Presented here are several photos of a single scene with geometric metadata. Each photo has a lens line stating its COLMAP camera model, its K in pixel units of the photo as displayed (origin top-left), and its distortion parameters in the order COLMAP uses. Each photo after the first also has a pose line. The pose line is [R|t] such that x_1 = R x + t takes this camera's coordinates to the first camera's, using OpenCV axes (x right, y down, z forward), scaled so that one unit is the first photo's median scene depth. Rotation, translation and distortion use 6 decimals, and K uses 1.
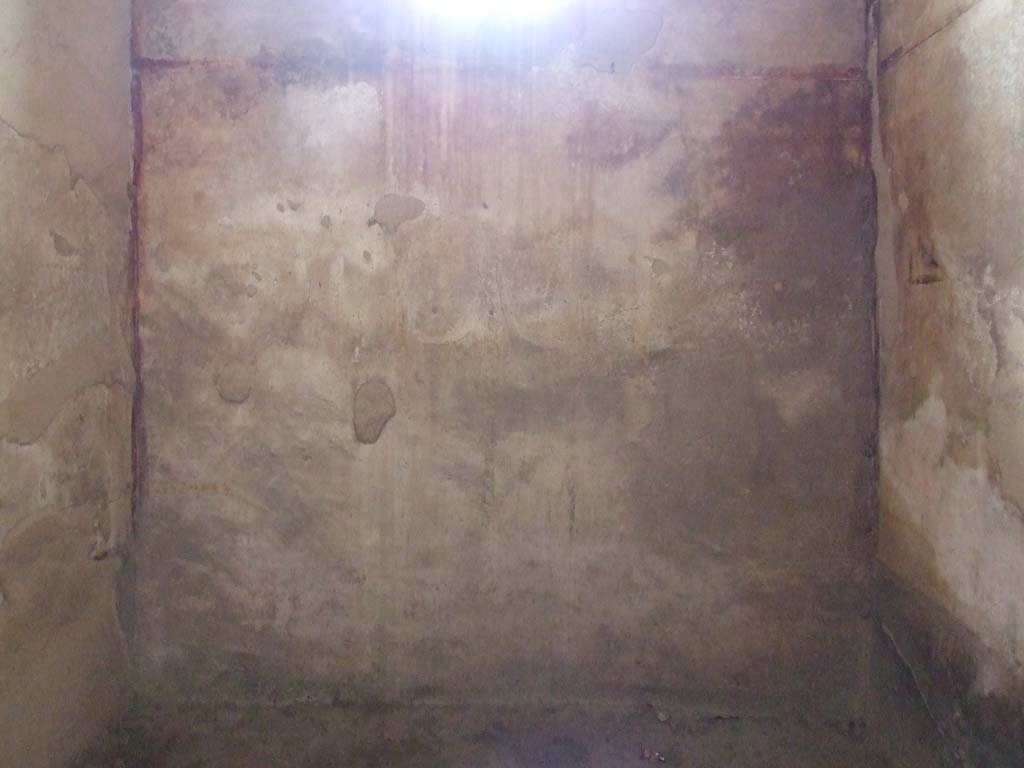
lens RADIAL K [[852.2, 0, 516.0], [0, 852.2, 373.6], [0, 0, 1]] dist [-0.051928, 0.057703]
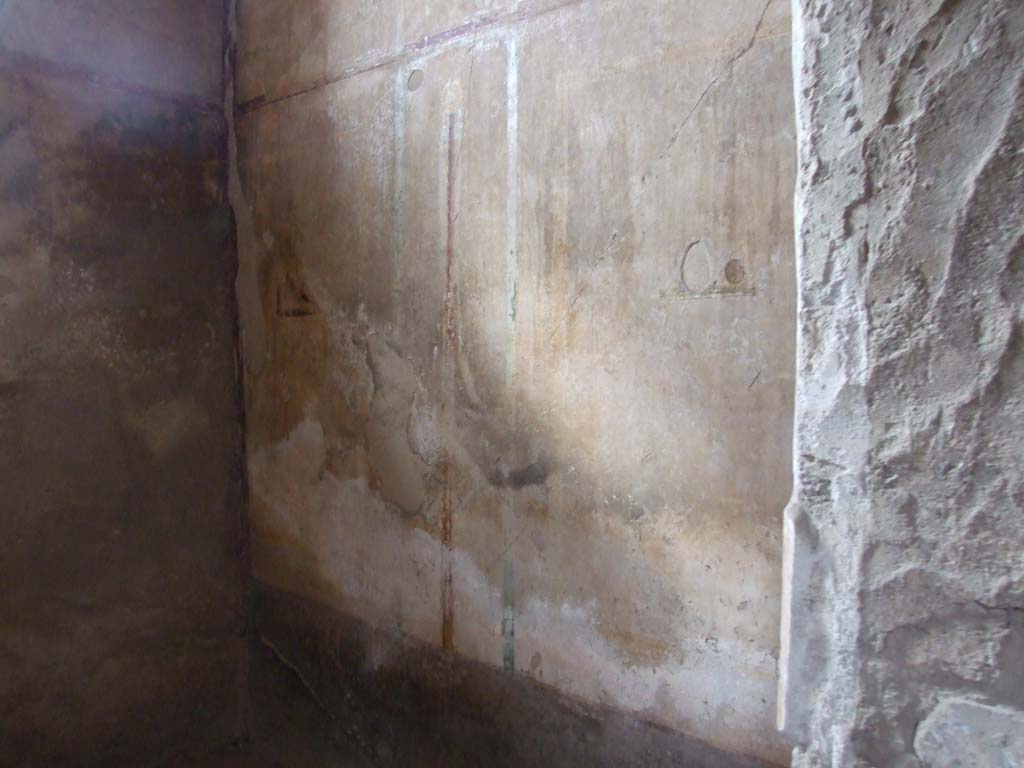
lens RADIAL K [[852.2, 0, 517.1], [0, 852.2, 376.7], [0, 0, 1]] dist [-0.051928, 0.057703]
pose [[0.612859, -0.021069, 0.789911, -0.204945], [0.040599, 0.999164, -0.004849, -0.010172], [-0.789149, 0.035041, 0.613202, 0.091989]]
